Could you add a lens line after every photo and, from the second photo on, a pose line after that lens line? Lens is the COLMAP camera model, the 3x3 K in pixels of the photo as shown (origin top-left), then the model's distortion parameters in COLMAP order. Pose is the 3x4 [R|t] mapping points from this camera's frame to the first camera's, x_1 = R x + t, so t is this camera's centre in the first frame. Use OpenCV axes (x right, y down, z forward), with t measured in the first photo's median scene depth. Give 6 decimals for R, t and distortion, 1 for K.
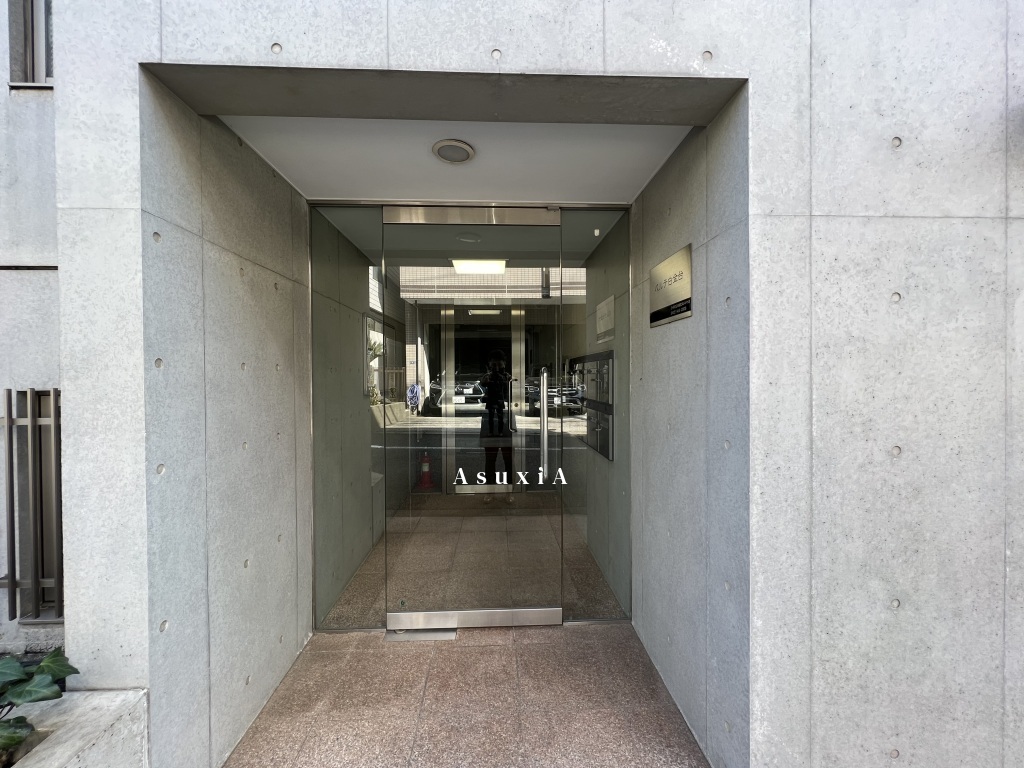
lens RADIAL K [[408.2, 0, 512.0], [0, 408.2, 384.0], [0, 0, 1]] dist [-0.001905, -0.000289]
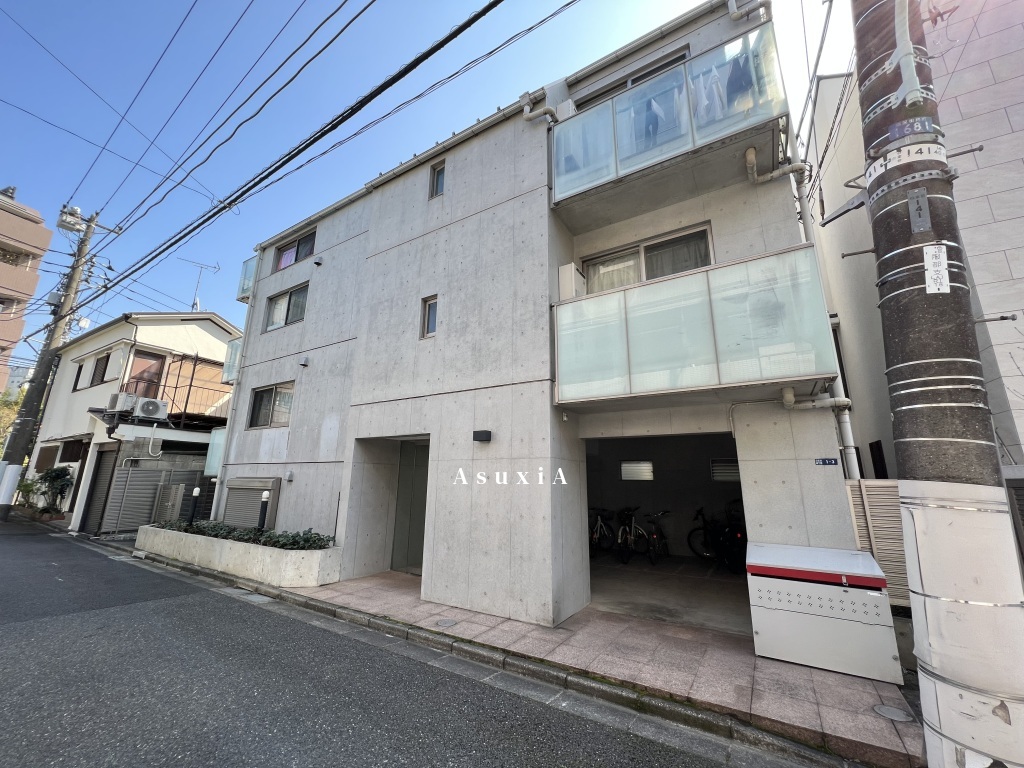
lens RADIAL K [[408.2, 0, 512.0], [0, 408.2, 384.0], [0, 0, 1]] dist [-0.001905, -0.000289]
pose [[0.825208, -0.116773, -0.552626, 4.150386], [-0.025133, 0.969835, -0.242462, -0.136237], [0.564270, 0.213971, 0.797381, -2.508197]]
